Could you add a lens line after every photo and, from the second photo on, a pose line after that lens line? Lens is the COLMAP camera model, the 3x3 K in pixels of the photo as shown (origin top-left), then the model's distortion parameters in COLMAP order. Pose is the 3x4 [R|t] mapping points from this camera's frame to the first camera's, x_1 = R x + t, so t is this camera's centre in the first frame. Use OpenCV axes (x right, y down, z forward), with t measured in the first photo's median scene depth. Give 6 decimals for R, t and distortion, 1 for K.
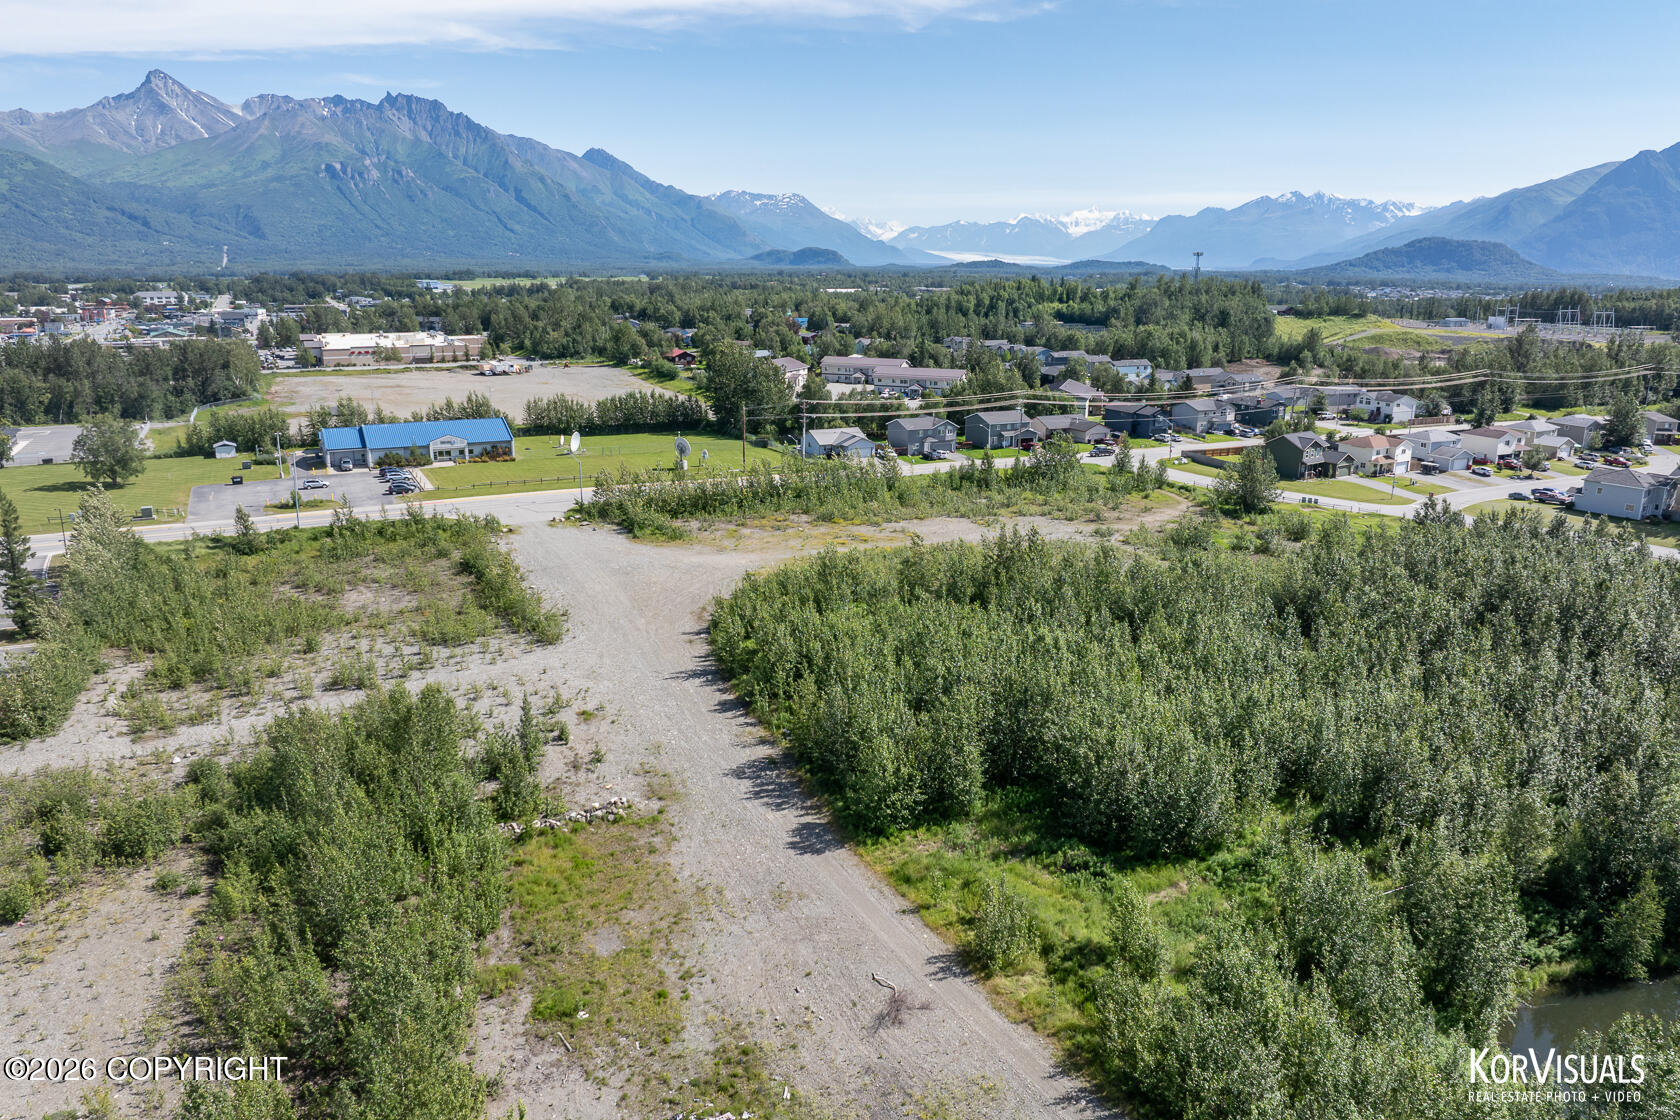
lens RADIAL K [[1182.9, 0, 836.0], [0, 1182.9, 558.9], [0, 0, 1]] dist [-0.051952, 0.028180]
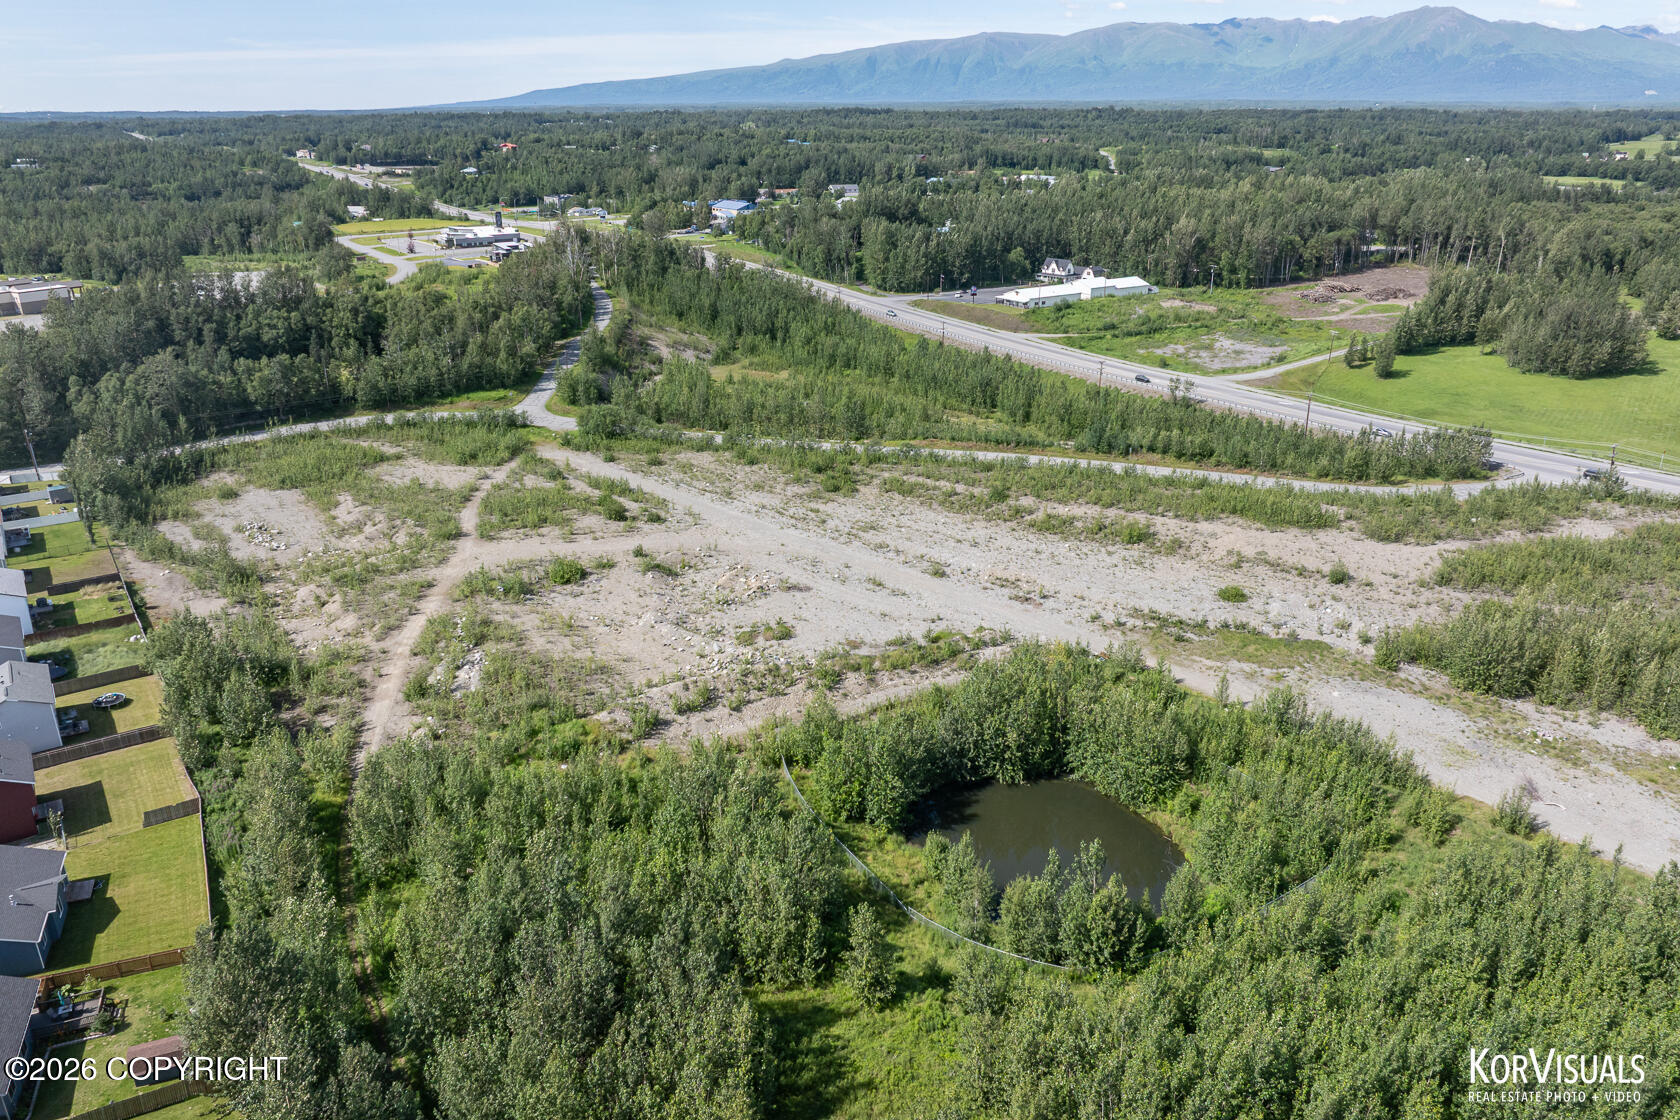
lens RADIAL K [[1180.4, 0, 838.9], [0, 1180.4, 560.6], [0, 0, 1]] dist [-0.038717, 0.002067]
pose [[-0.986652, 0.050949, -0.154665, 0.228874], [-0.048085, 0.816283, 0.575648, -0.146665], [0.155579, 0.575402, -0.802937, 0.351835]]
